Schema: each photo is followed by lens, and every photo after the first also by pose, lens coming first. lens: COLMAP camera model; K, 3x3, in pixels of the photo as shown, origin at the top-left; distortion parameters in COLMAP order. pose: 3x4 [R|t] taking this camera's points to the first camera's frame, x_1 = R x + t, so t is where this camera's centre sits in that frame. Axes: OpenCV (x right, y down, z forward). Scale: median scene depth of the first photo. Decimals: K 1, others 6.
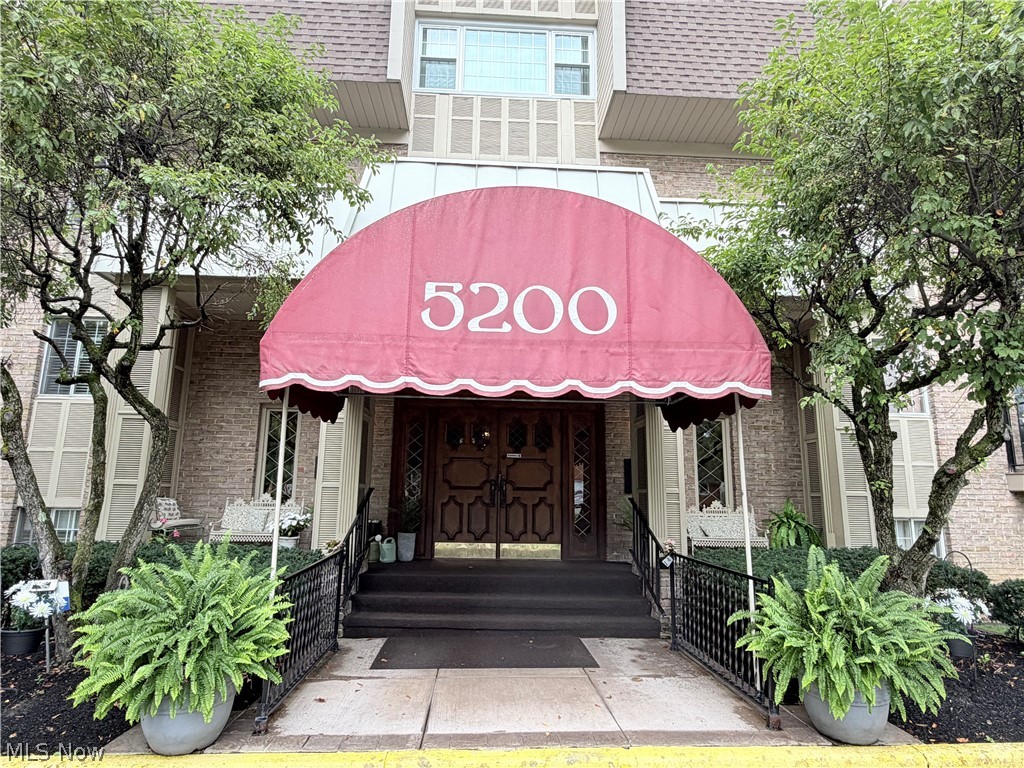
lens RADIAL K [[593.5, 0, 510.8], [0, 593.5, 385.9], [0, 0, 1]] dist [-0.004968, 0.001987]
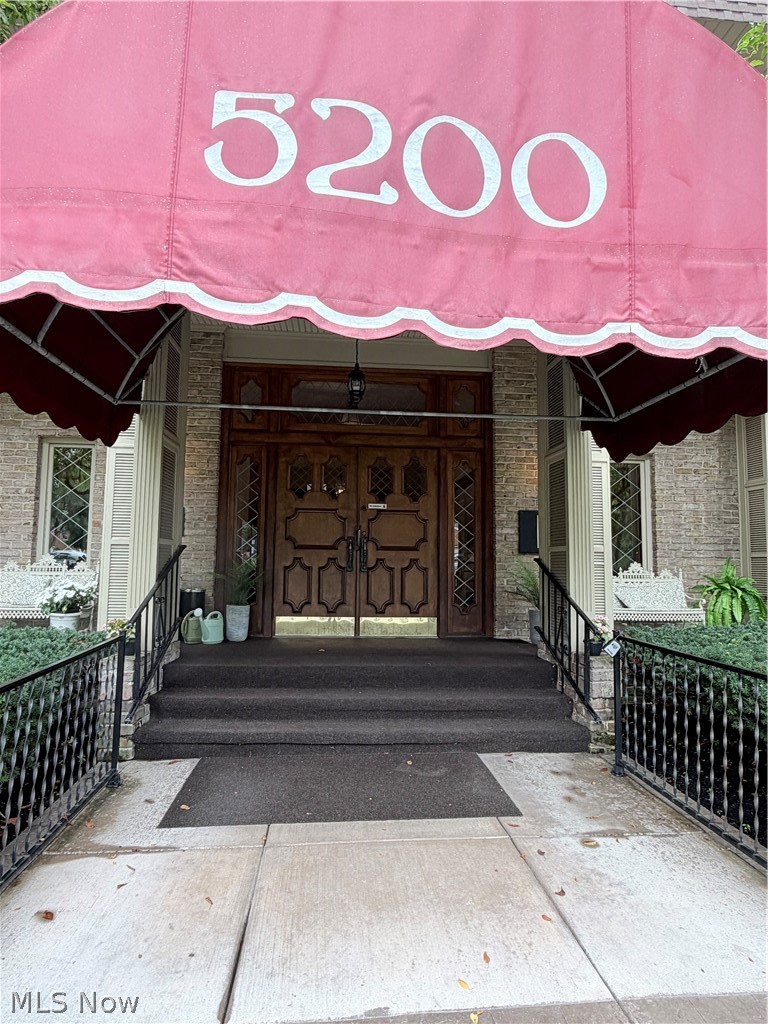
lens RADIAL K [[593.5, 0, 384.0], [0, 593.5, 512.0], [0, 0, 1]] dist [-0.004968, 0.001987]
pose [[0.999423, 0.000021, 0.033969, -0.020413], [-0.003400, 0.995040, 0.099421, 0.080609], [-0.033799, -0.099479, 0.994466, 0.381003]]
